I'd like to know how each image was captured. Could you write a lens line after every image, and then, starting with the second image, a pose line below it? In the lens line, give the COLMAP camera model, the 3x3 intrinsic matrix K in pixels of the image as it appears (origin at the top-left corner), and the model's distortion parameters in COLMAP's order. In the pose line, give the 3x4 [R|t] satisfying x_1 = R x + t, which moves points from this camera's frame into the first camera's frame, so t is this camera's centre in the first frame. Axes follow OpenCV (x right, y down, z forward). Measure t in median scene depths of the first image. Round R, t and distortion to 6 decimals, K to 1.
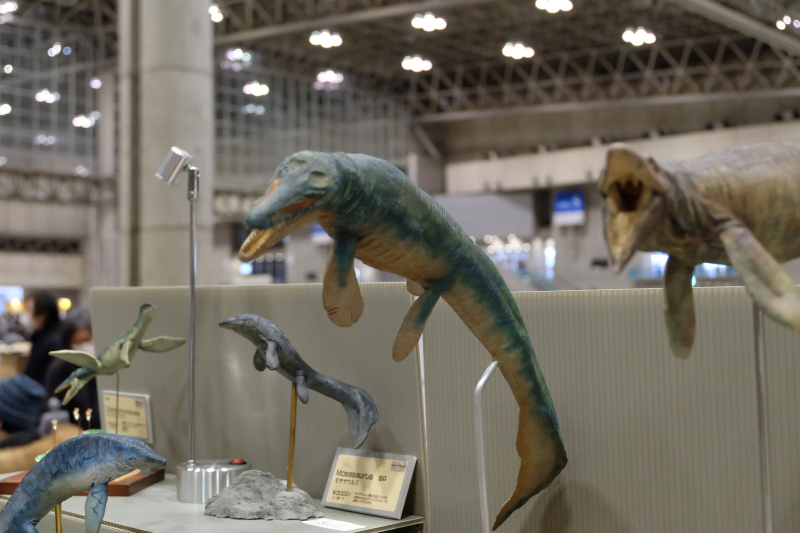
lens RADIAL K [[1053.8, 0, 400.0], [0, 1053.8, 266.5], [0, 0, 1]] dist [-0.022710, 0.063629]
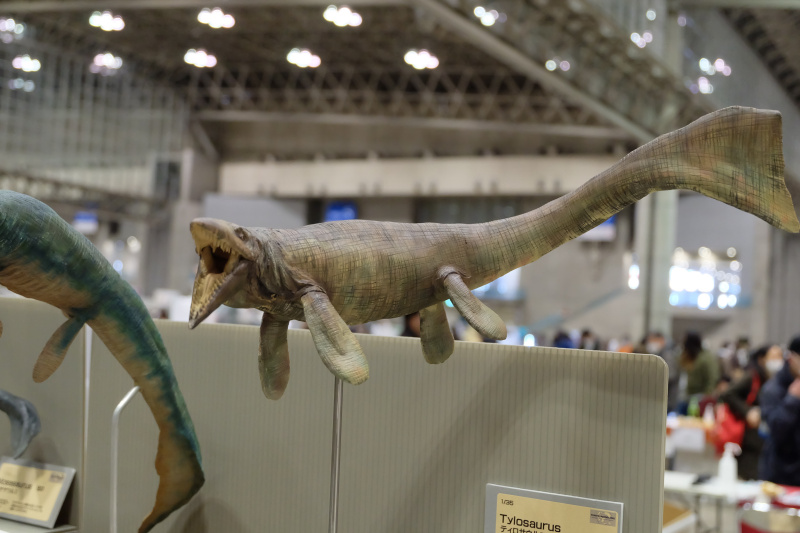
lens RADIAL K [[1053.8, 0, 400.0], [0, 1053.8, 266.5], [0, 0, 1]] dist [-0.022710, 0.063629]
pose [[0.972540, 0.082767, 0.217521, 0.099872], [-0.081509, 0.996563, -0.014764, -0.036579], [-0.217995, -0.003371, 0.975944, -0.107788]]
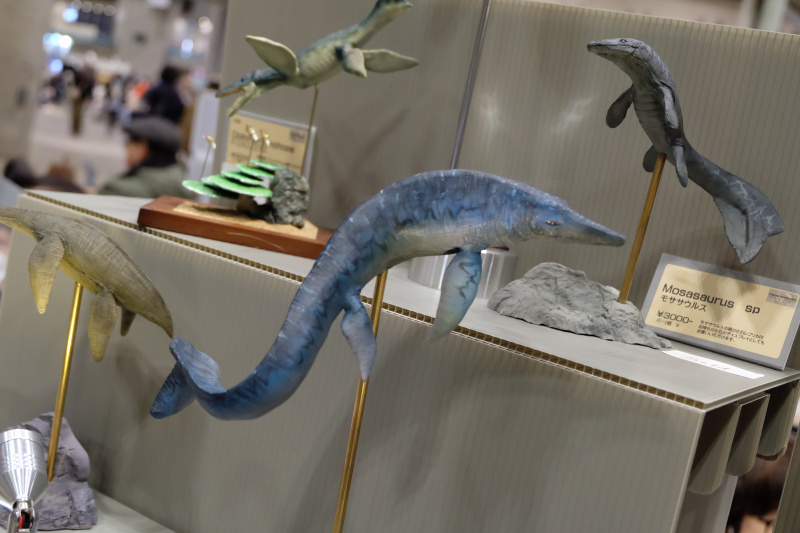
lens RADIAL K [[1053.8, 0, 400.0], [0, 1053.8, 266.5], [0, 0, 1]] dist [-0.022710, 0.063629]
pose [[0.964389, 0.181509, 0.192377, -0.462771], [-0.214036, 0.962878, 0.164481, 0.125094], [-0.155381, -0.199799, 0.967438, 0.408948]]
